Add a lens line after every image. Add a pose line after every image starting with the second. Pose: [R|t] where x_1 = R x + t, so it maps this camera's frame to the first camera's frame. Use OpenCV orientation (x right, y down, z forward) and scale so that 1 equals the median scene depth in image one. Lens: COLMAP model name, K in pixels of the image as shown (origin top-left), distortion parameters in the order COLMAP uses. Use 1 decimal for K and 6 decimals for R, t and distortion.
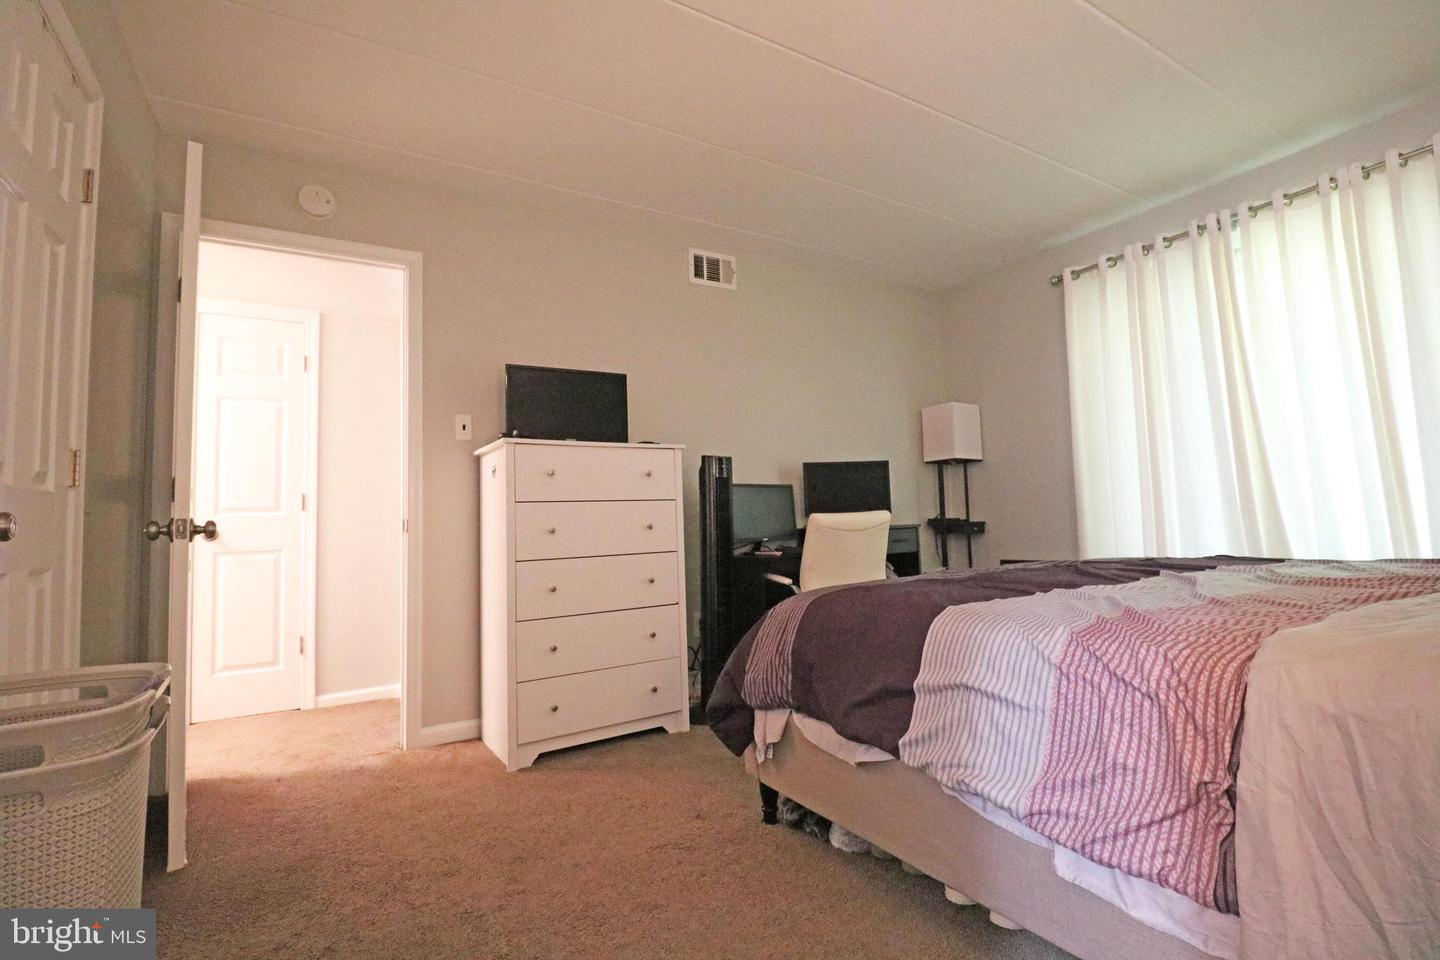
lens RADIAL K [[667.8, 0, 729.3], [0, 667.8, 476.0], [0, 0, 1]] dist [0.003289, -0.015055]
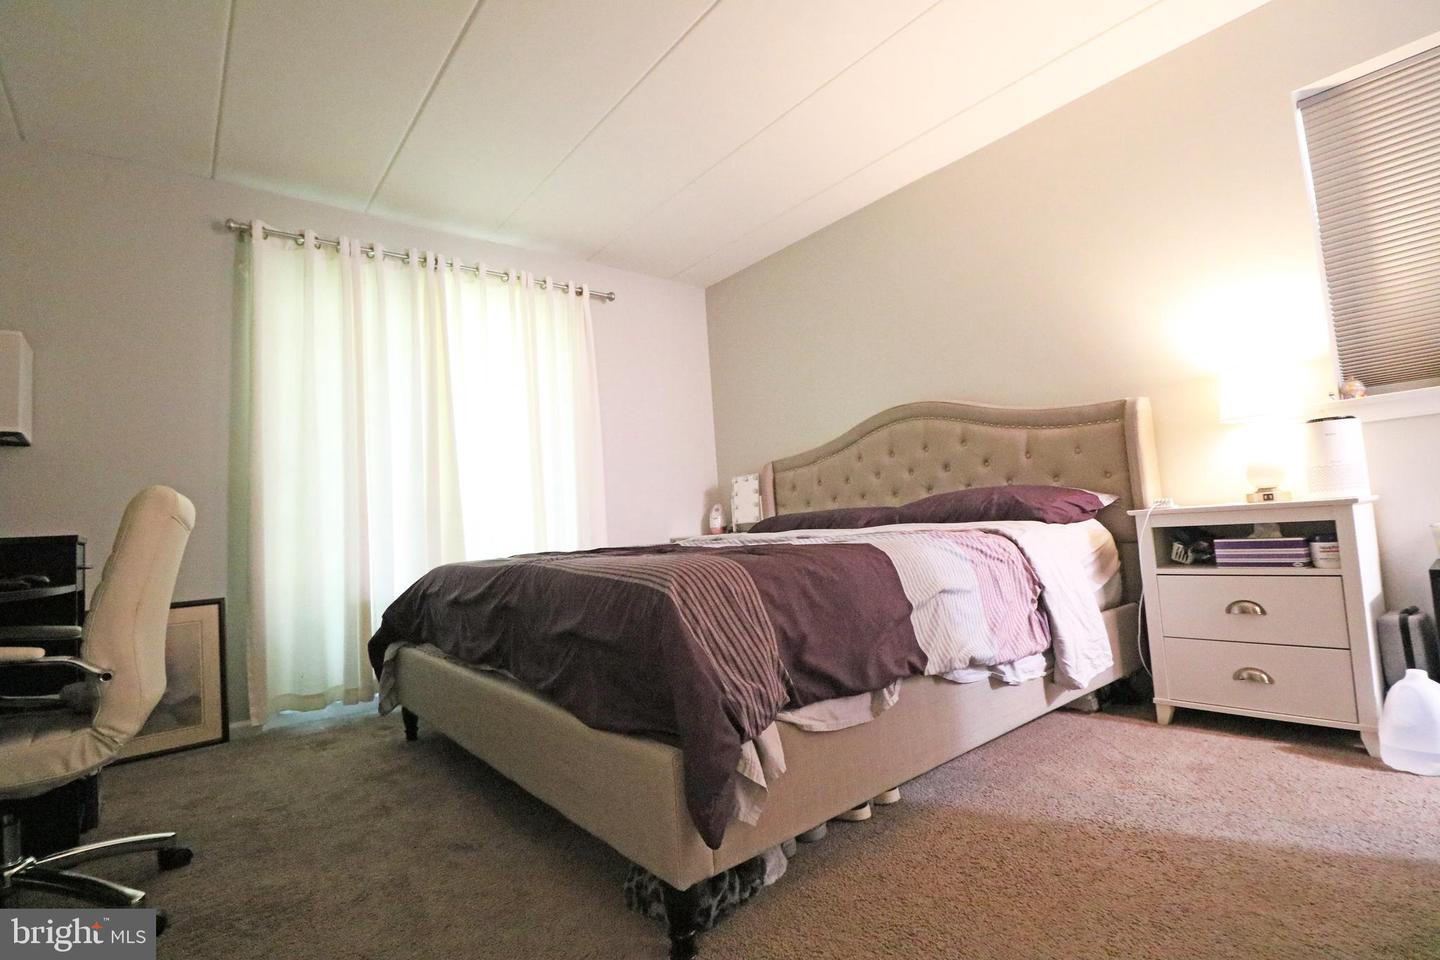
lens RADIAL K [[667.8, 0, 729.3], [0, 667.8, 476.0], [0, 0, 1]] dist [0.003289, -0.015055]
pose [[-0.136237, 0.109234, 0.984636, -0.393223], [0.017337, 0.994013, -0.107875, 0.101892], [-0.990524, 0.002374, -0.137316, 0.701139]]
